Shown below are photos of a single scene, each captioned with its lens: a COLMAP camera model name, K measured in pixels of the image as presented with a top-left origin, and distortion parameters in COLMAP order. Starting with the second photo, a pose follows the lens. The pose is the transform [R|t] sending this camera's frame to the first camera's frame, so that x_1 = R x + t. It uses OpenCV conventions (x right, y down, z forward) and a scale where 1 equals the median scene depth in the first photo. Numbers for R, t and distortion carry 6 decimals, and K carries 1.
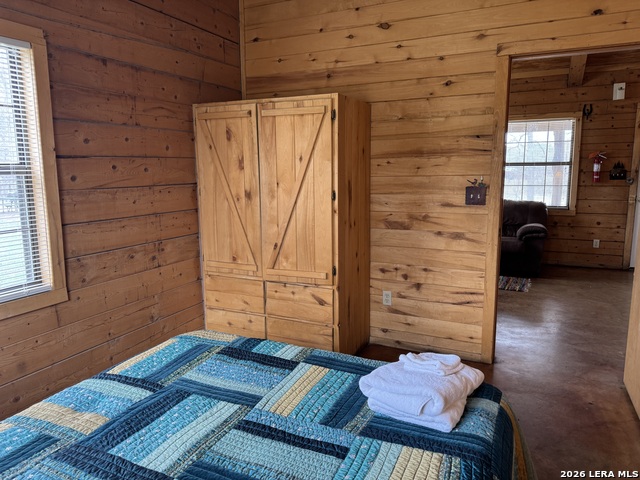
lens RADIAL K [[450.0, 0, 321.0], [0, 450.0, 238.4], [0, 0, 1]] dist [0.069733, -0.082384]
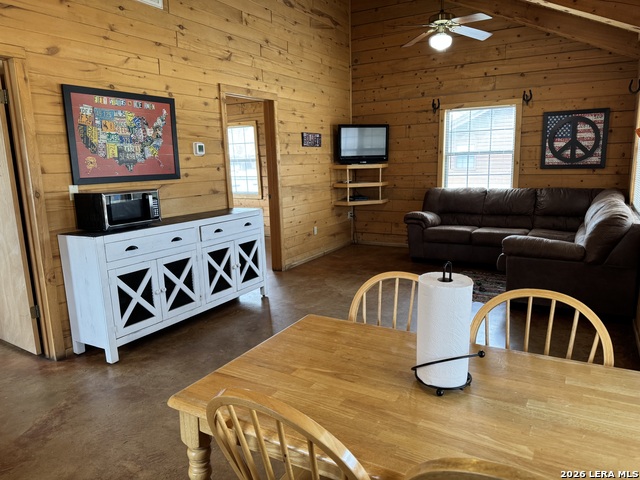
lens RADIAL K [[450.0, 0, 318.0], [0, 450.0, 241.8], [0, 0, 1]] dist [0.069733, -0.082384]
pose [[-0.092173, 0.194188, -0.976624, 1.167232], [-0.128729, 0.970245, 0.205069, -0.123402], [0.987387, 0.144621, -0.064432, 0.708342]]
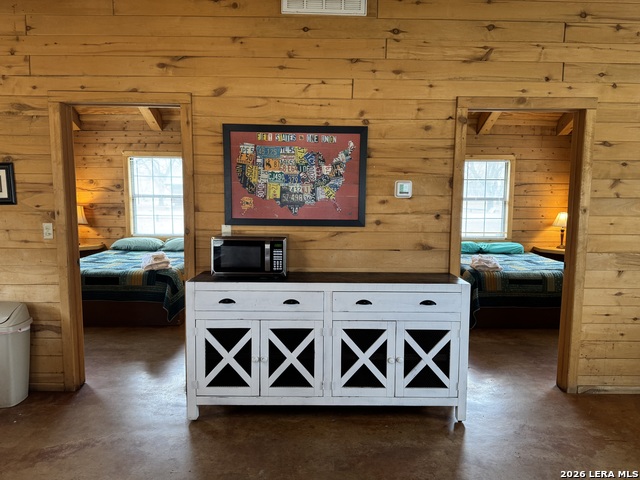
lens RADIAL K [[450.0, 0, 320.7], [0, 450.0, 245.6], [0, 0, 1]] dist [0.069733, -0.082384]
pose [[-0.898064, 0.053964, -0.436543, 0.757719], [-0.068741, 0.963033, 0.260464, -0.164787], [0.434461, 0.263921, -0.861156, 0.898003]]
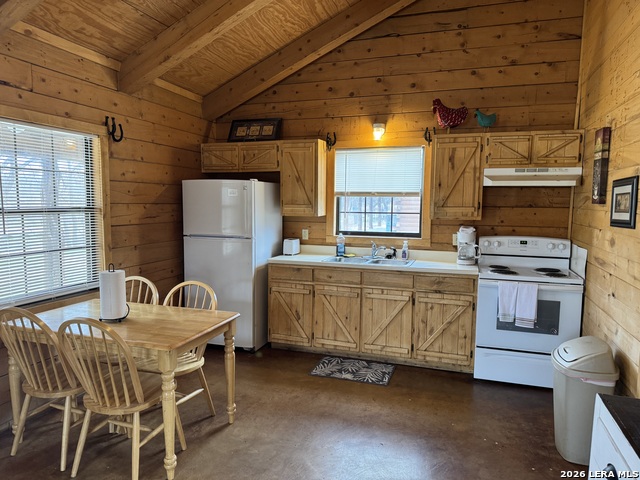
lens RADIAL K [[450.0, 0, 323.0], [0, 450.0, 242.8], [0, 0, 1]] dist [0.069733, -0.082384]
pose [[-0.124224, -0.089367, 0.988222, 0.450978], [0.146006, 0.983449, 0.107289, -0.119009], [-0.981453, 0.157614, -0.109120, 0.582199]]
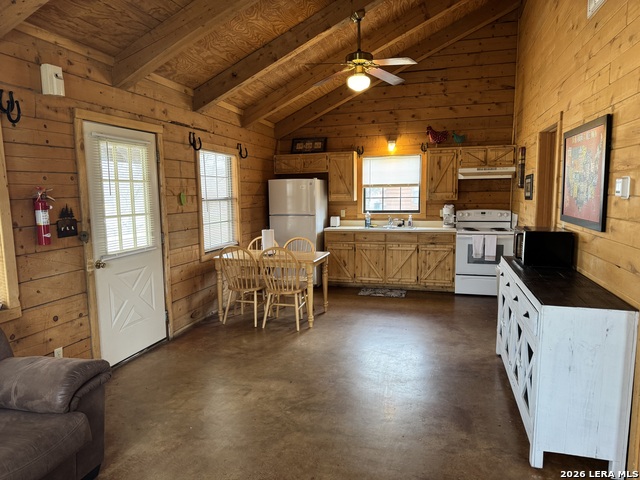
lens RADIAL K [[450.0, 0, 319.7], [0, 450.0, 249.1], [0, 0, 1]] dist [0.069733, -0.082384]
pose [[-0.172922, -0.115300, 0.978163, 0.032596], [0.167776, 0.975162, 0.144606, -0.146561], [-0.970541, 0.189118, -0.149283, 0.797354]]
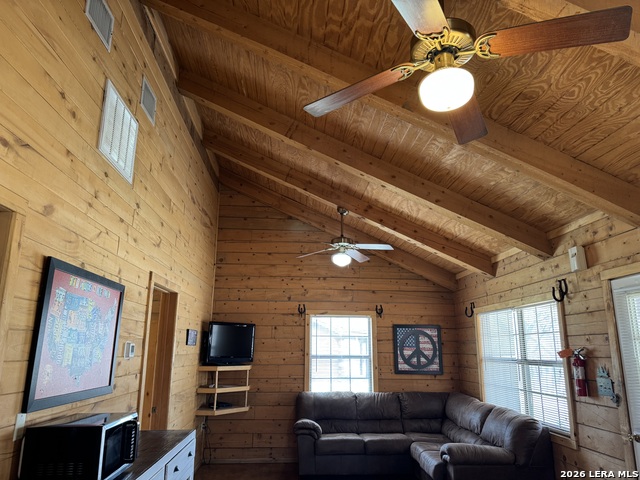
lens RADIAL K [[450.0, 0, 312.3], [0, 450.0, 242.6], [0, 0, 1]] dist [0.069733, -0.082384]
pose [[0.469590, -0.187480, -0.862749, 1.046310], [-0.149507, 0.946195, -0.286990, -0.090999], [0.870134, 0.263754, 0.416294, 0.366821]]
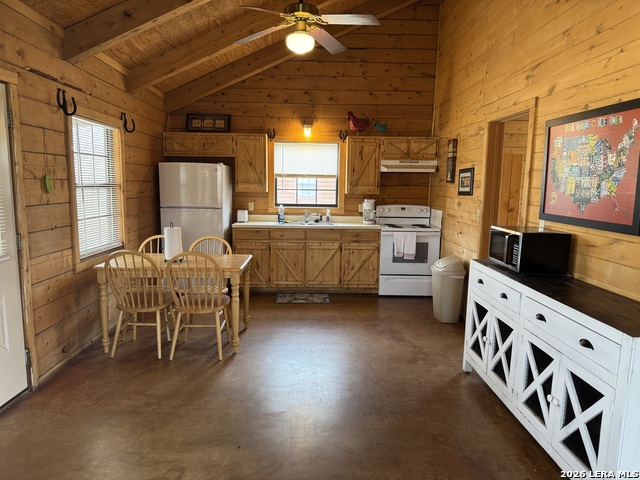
lens RADIAL K [[450.0, 0, 322.4], [0, 450.0, 247.4], [0, 0, 1]] dist [0.069733, -0.082384]
pose [[-0.453283, -0.125658, 0.882465, 0.224332], [0.127535, 0.970685, 0.203729, -0.154164], [-0.882196, 0.204892, -0.423969, 0.855948]]
